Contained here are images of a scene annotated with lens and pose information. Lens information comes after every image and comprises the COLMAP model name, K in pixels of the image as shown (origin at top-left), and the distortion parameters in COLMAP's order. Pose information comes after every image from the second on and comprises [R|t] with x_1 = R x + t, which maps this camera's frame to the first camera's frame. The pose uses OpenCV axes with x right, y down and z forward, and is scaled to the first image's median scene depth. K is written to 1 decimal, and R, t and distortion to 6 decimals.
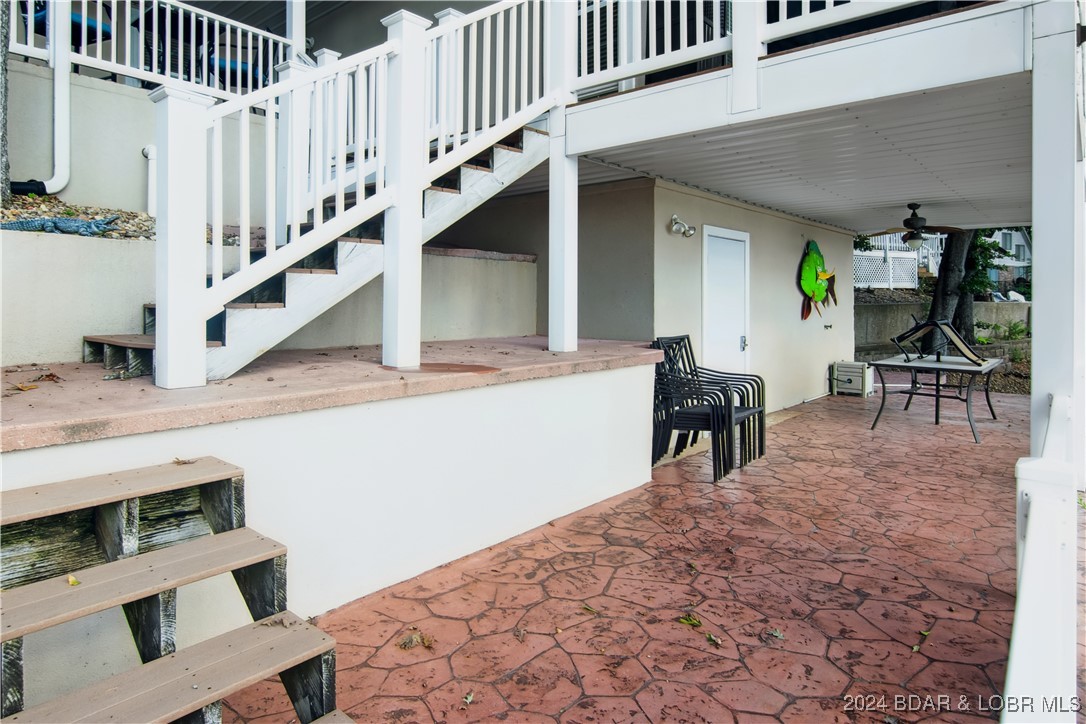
lens RADIAL K [[630.1, 0, 541.7], [0, 630.1, 296.2], [0, 0, 1]] dist [0.001031, -0.000120]
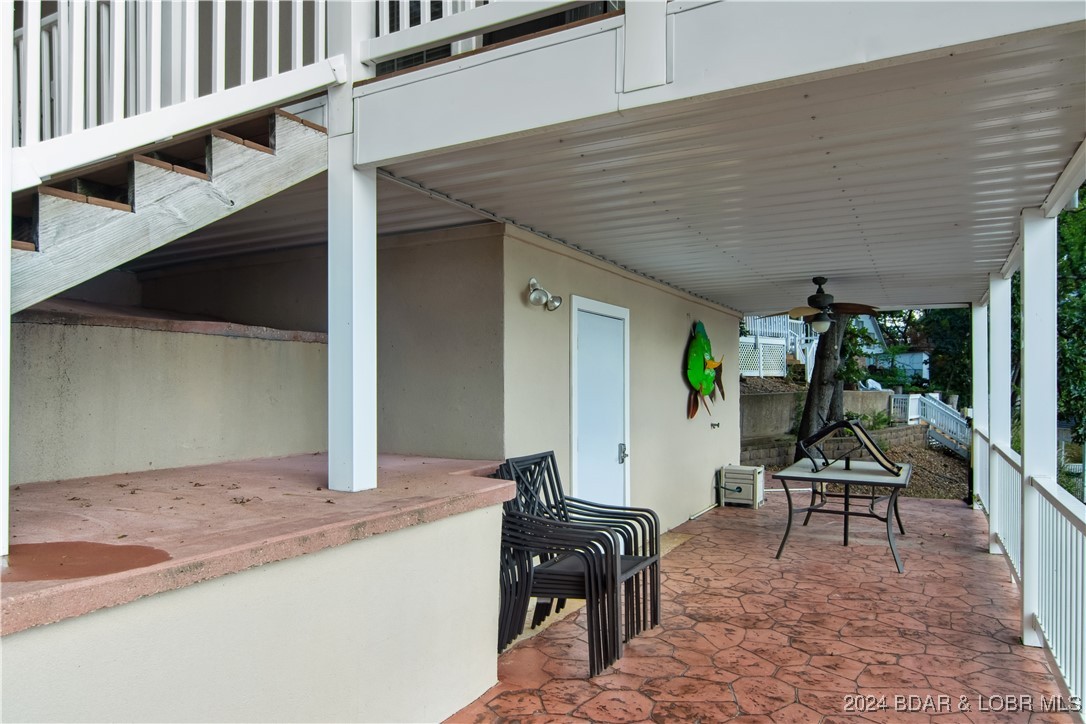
lens RADIAL K [[696.7, 0, 543.3], [0, 696.7, 384.8], [0, 0, 1]] dist [-0.000190, -0.000157]
pose [[0.976609, -0.002019, 0.215016, 0.059444], [0.001595, 0.999996, 0.002145, -0.013002], [-0.215019, -0.001752, 0.976608, 0.258826]]
